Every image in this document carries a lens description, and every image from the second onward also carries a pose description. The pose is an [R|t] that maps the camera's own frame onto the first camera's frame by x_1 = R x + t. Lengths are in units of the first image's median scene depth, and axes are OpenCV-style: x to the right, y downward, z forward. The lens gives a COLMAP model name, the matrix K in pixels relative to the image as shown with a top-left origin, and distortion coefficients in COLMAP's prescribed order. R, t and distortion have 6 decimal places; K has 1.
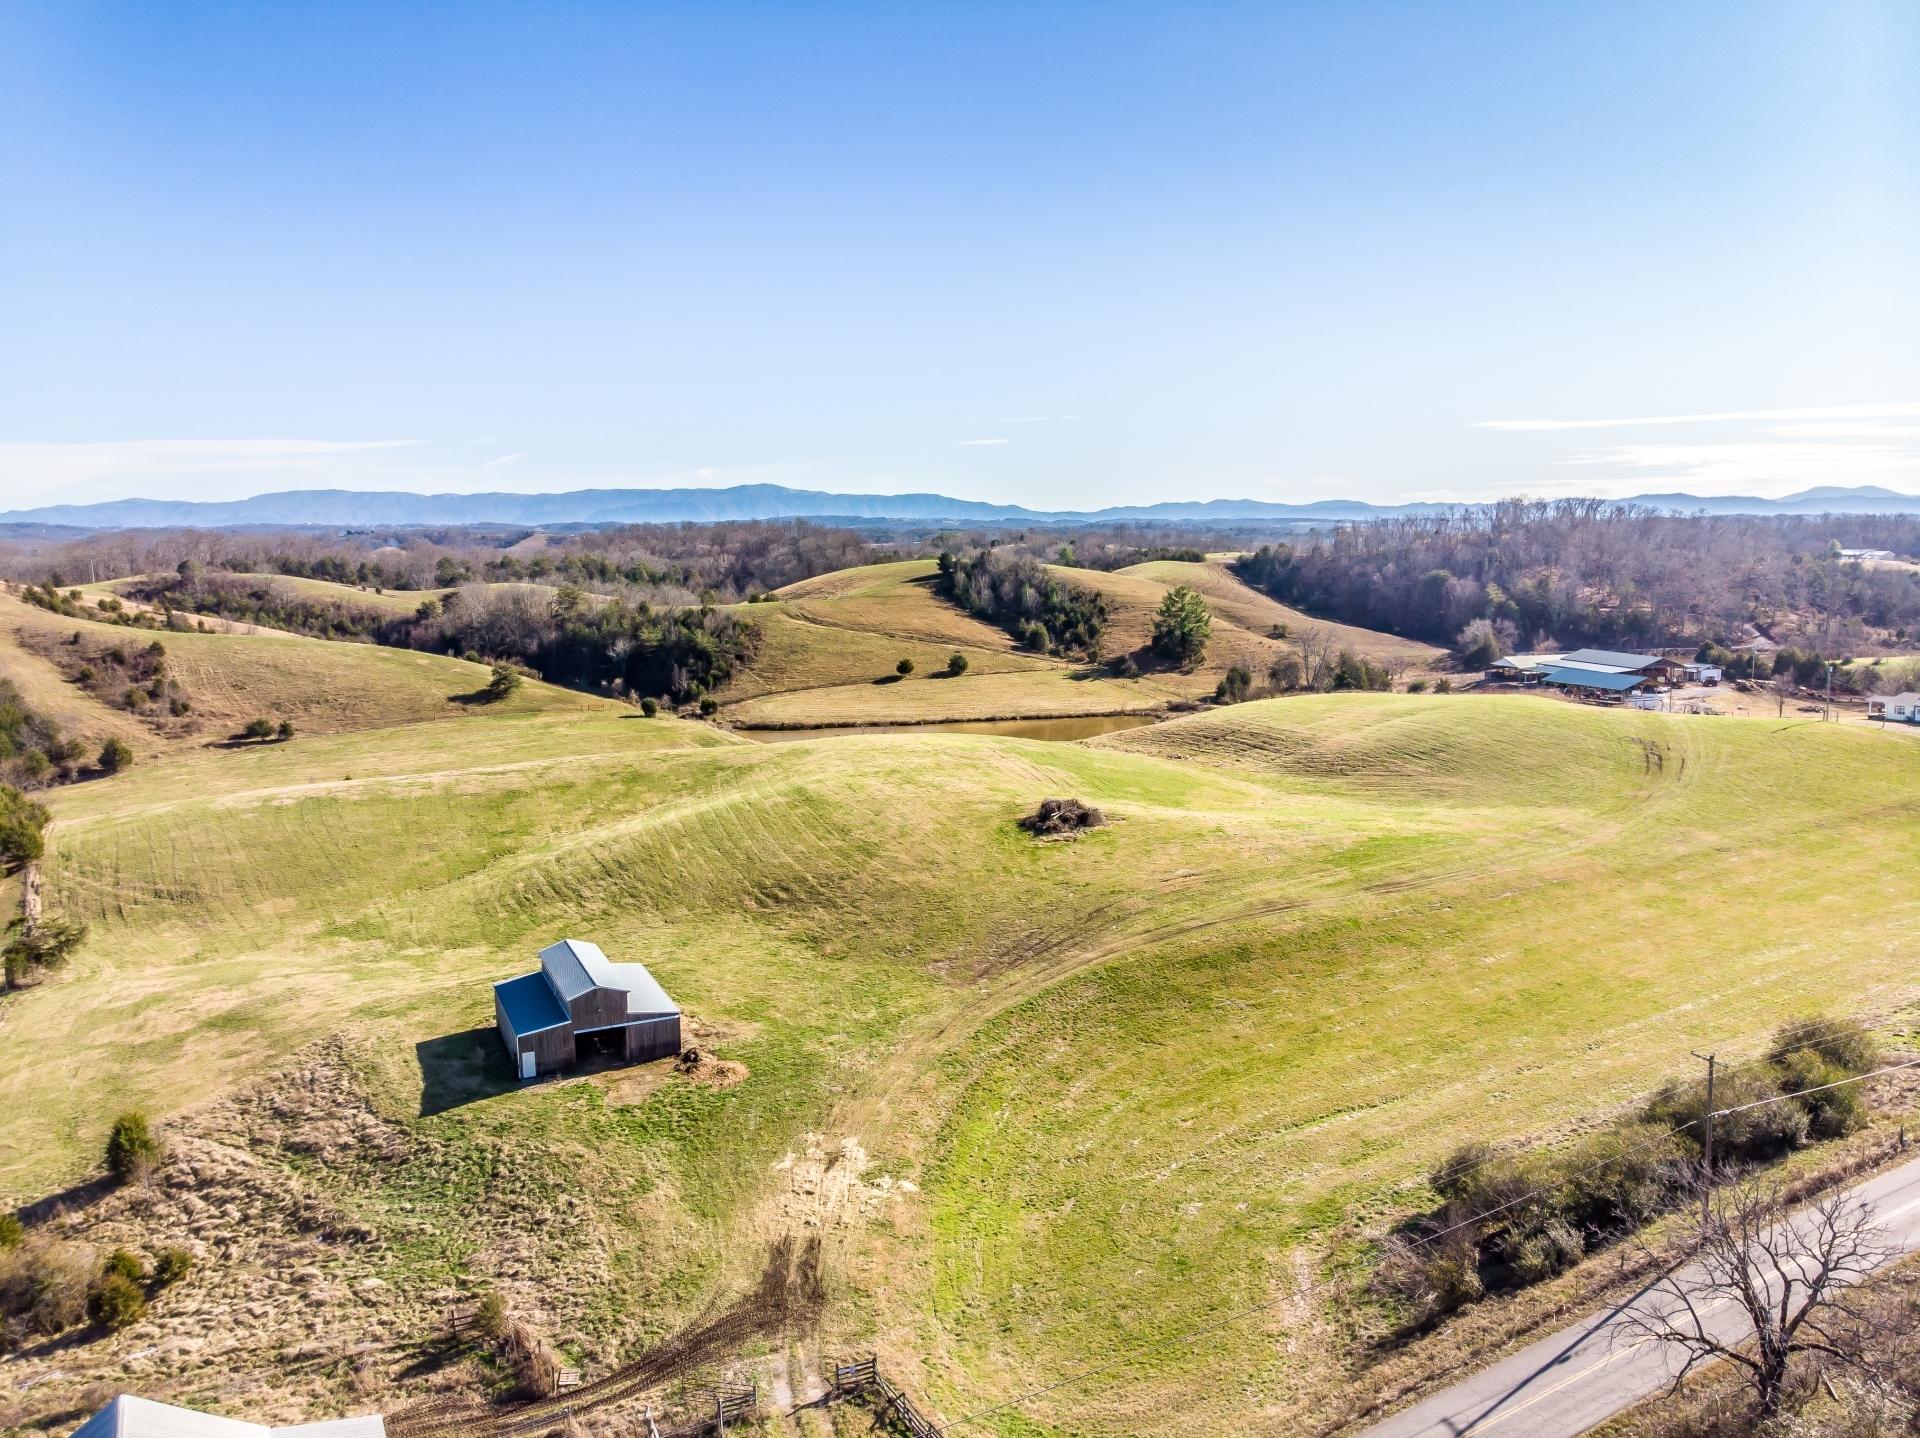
lens RADIAL K [[1416.8, 0, 964.5], [0, 1416.8, 730.9], [0, 0, 1]] dist [-0.008735, 0.013210]
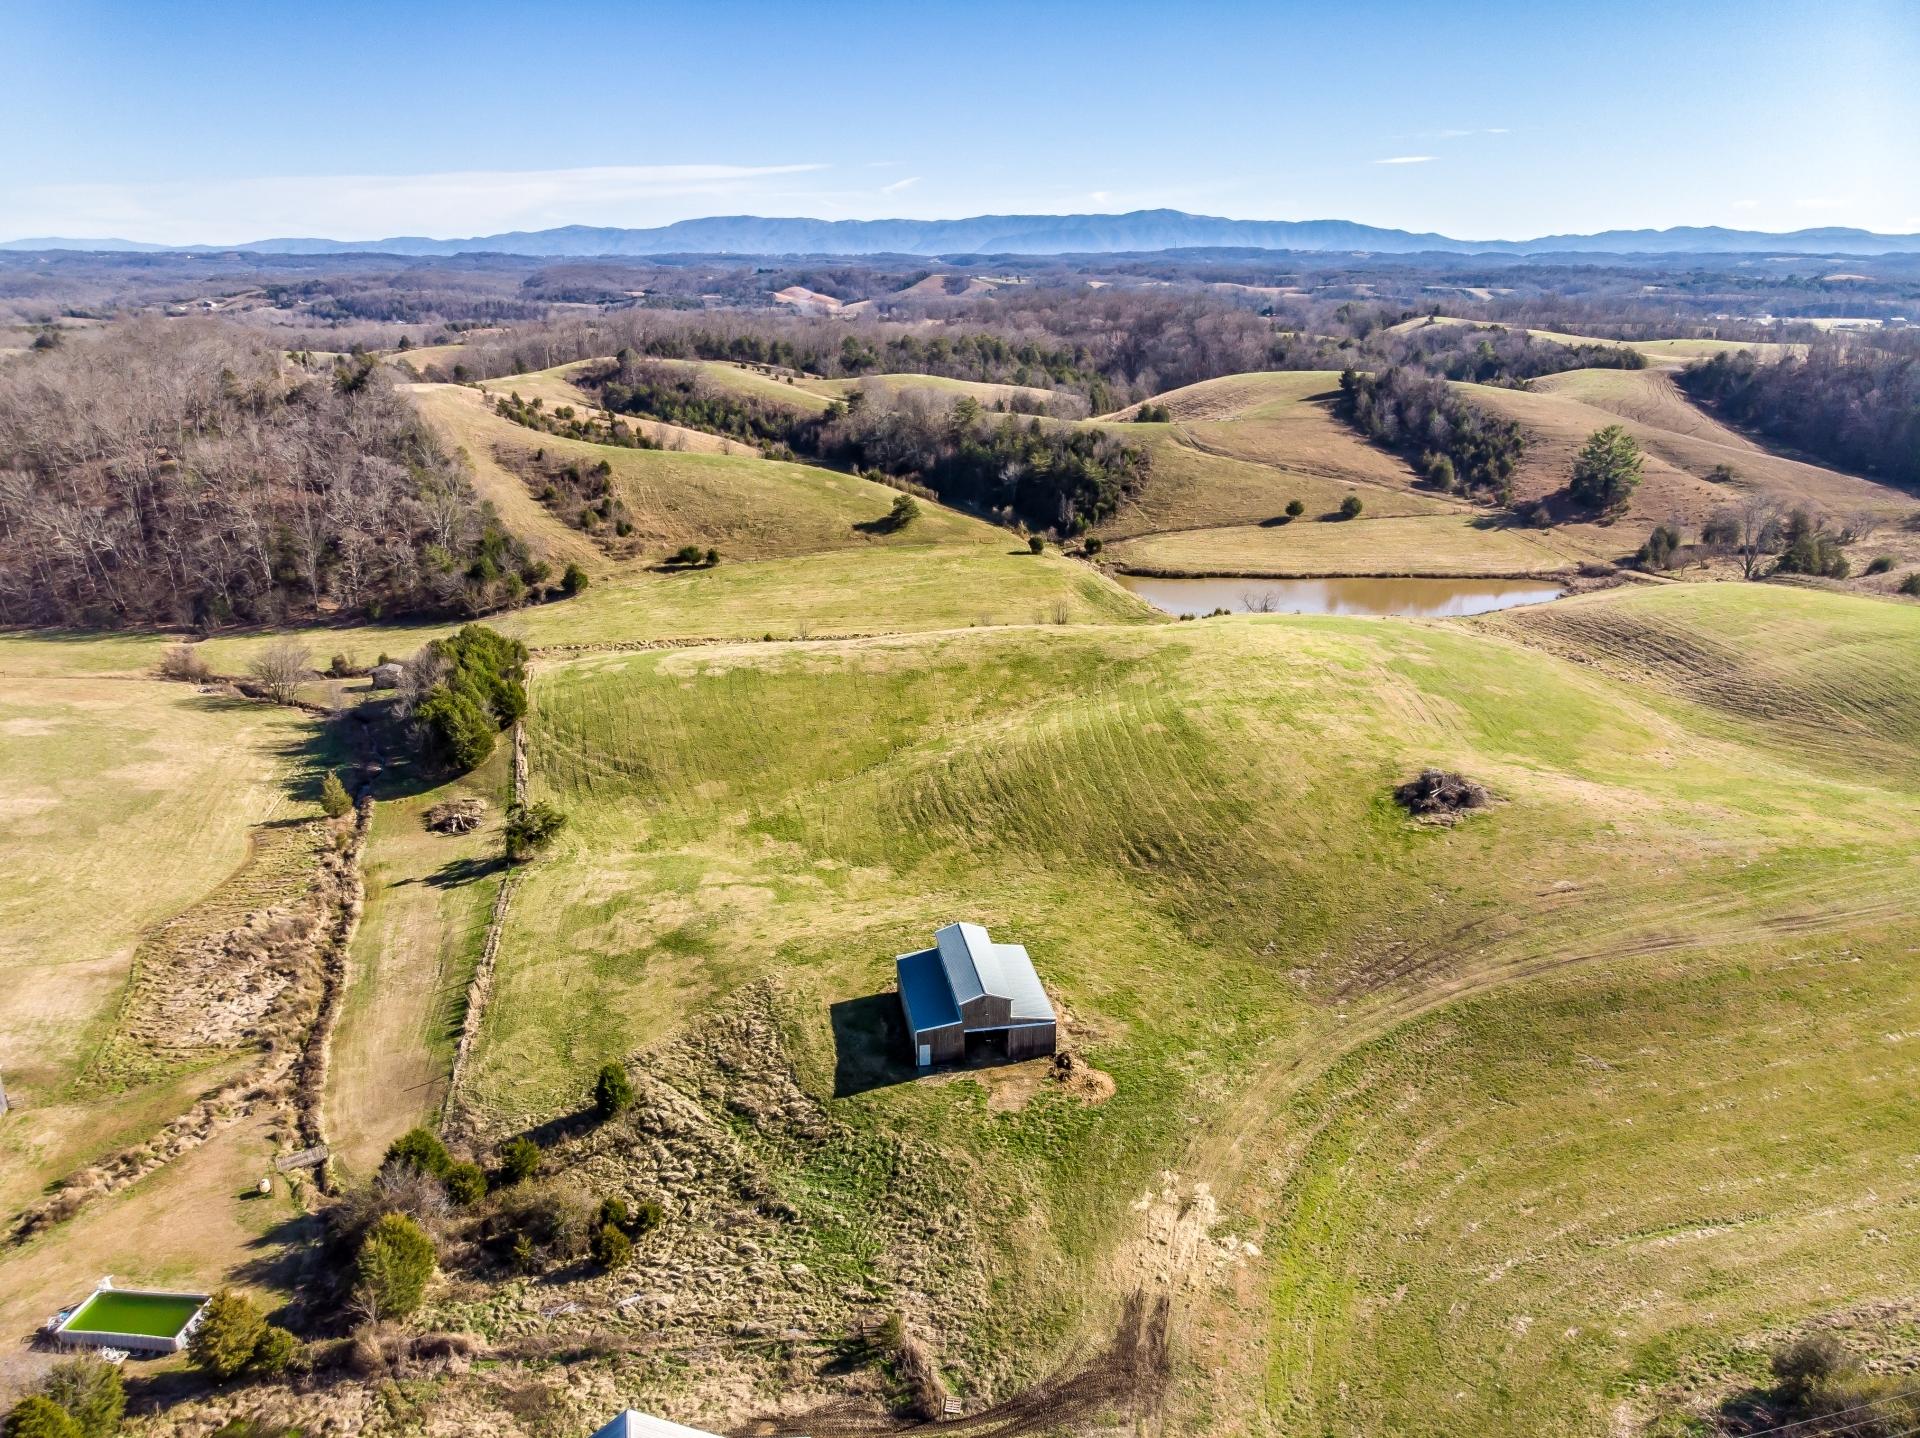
lens RADIAL K [[1416.8, 0, 966.2], [0, 1416.8, 718.1], [0, 0, 1]] dist [-0.008735, 0.013210]
pose [[0.964171, 0.087703, -0.250364, -0.008996], [-0.043209, 0.983086, 0.177976, -0.169016], [0.261738, -0.160782, 0.951652, -0.026167]]
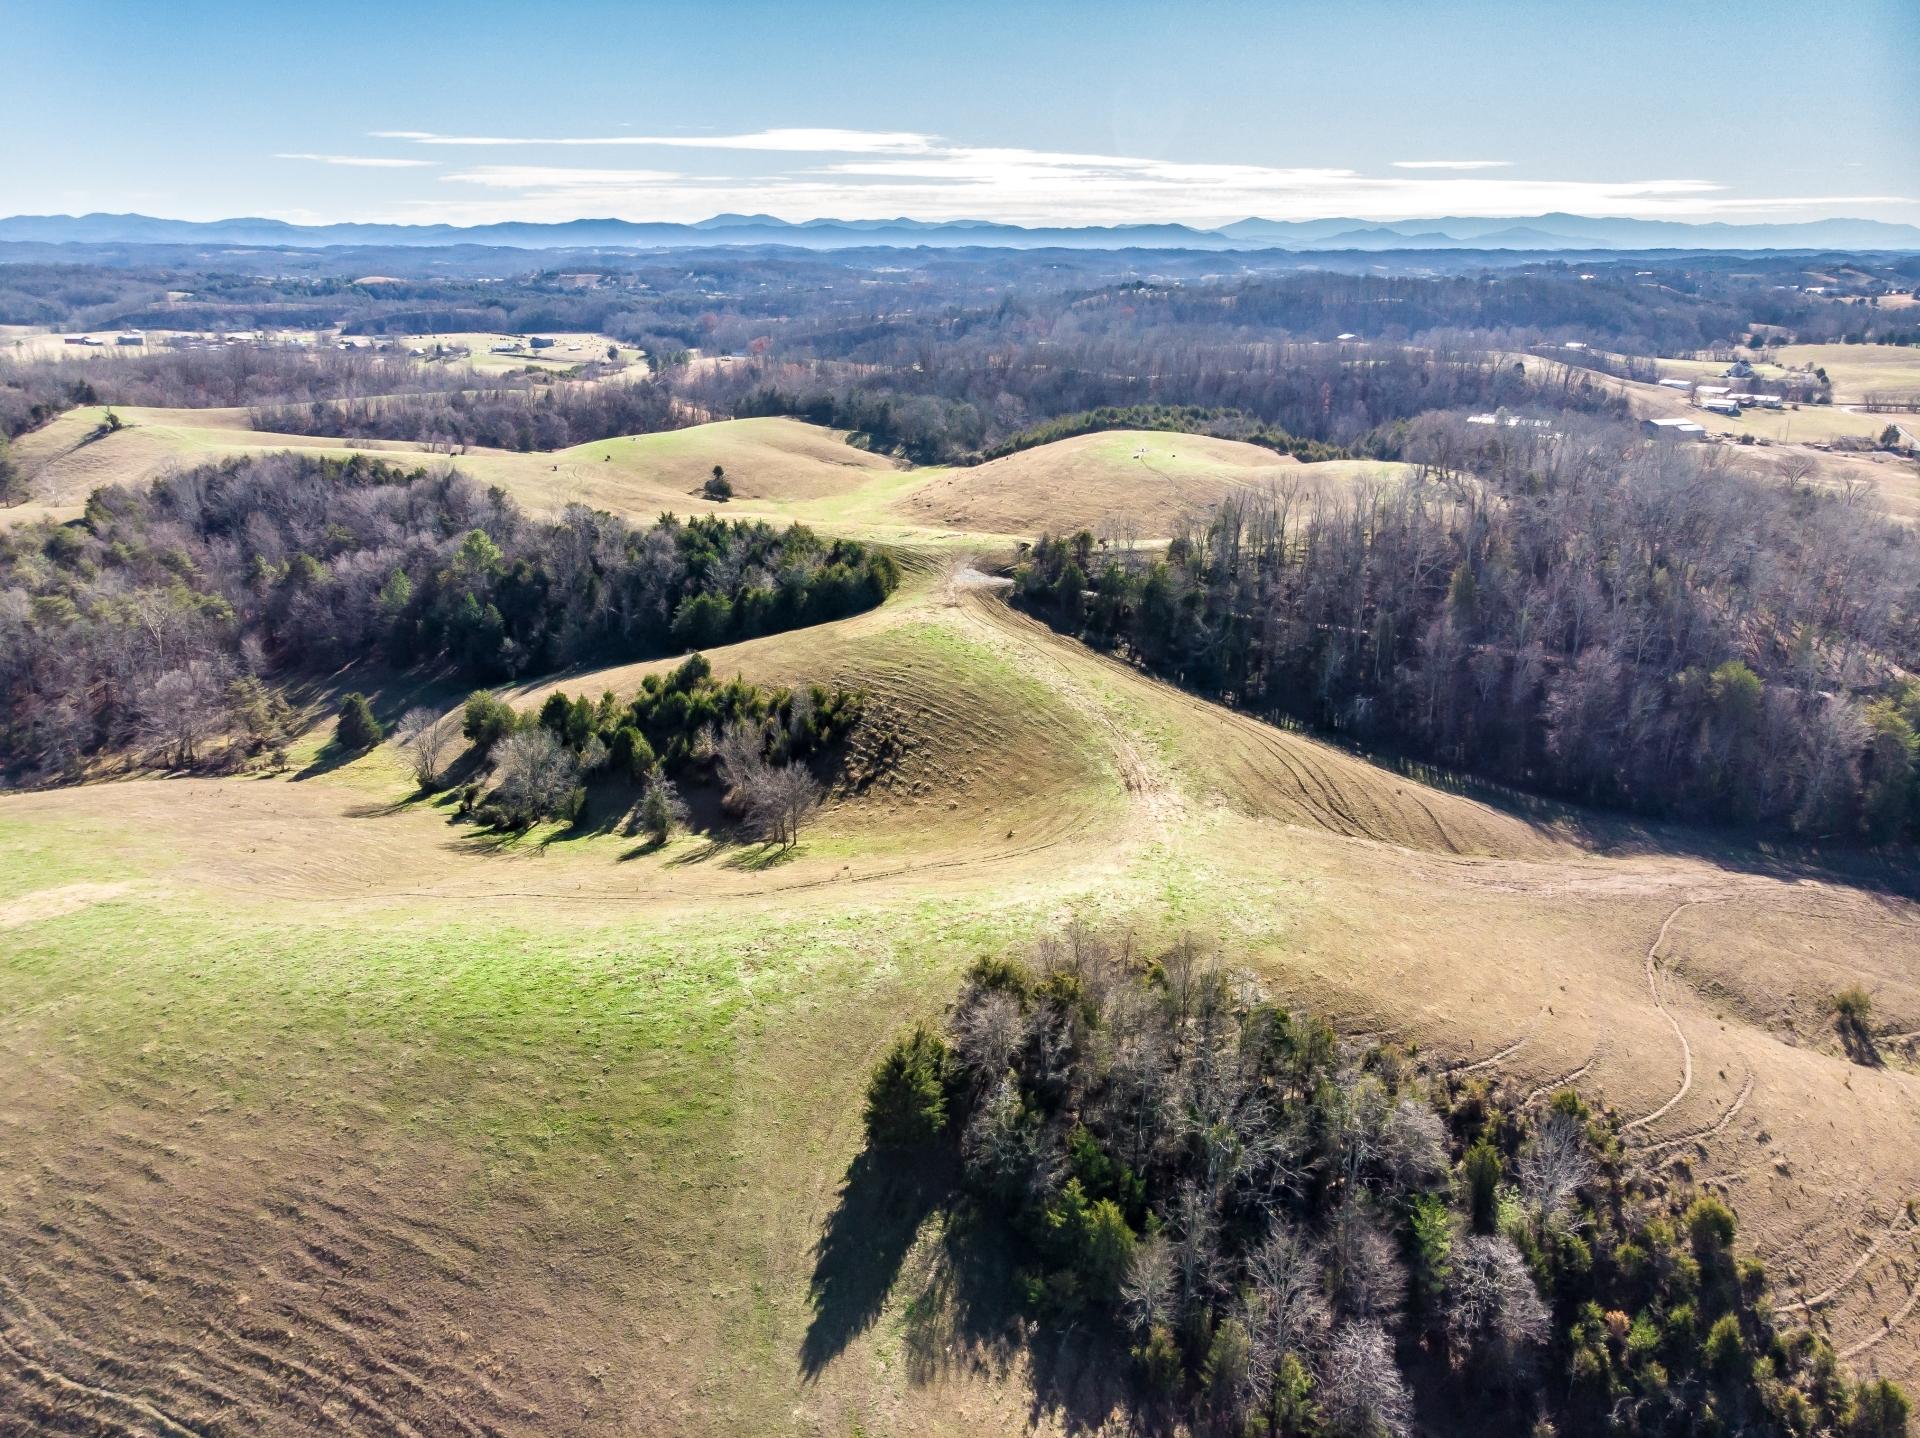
lens RADIAL K [[1416.8, 0, 961.6], [0, 1416.8, 724.5], [0, 0, 1]] dist [-0.008735, 0.013210]
pose [[0.762443, -0.197811, 0.616077, -0.383398], [0.083416, 0.974228, 0.209573, -0.673467], [-0.641656, -0.108396, 0.759295, 2.662032]]
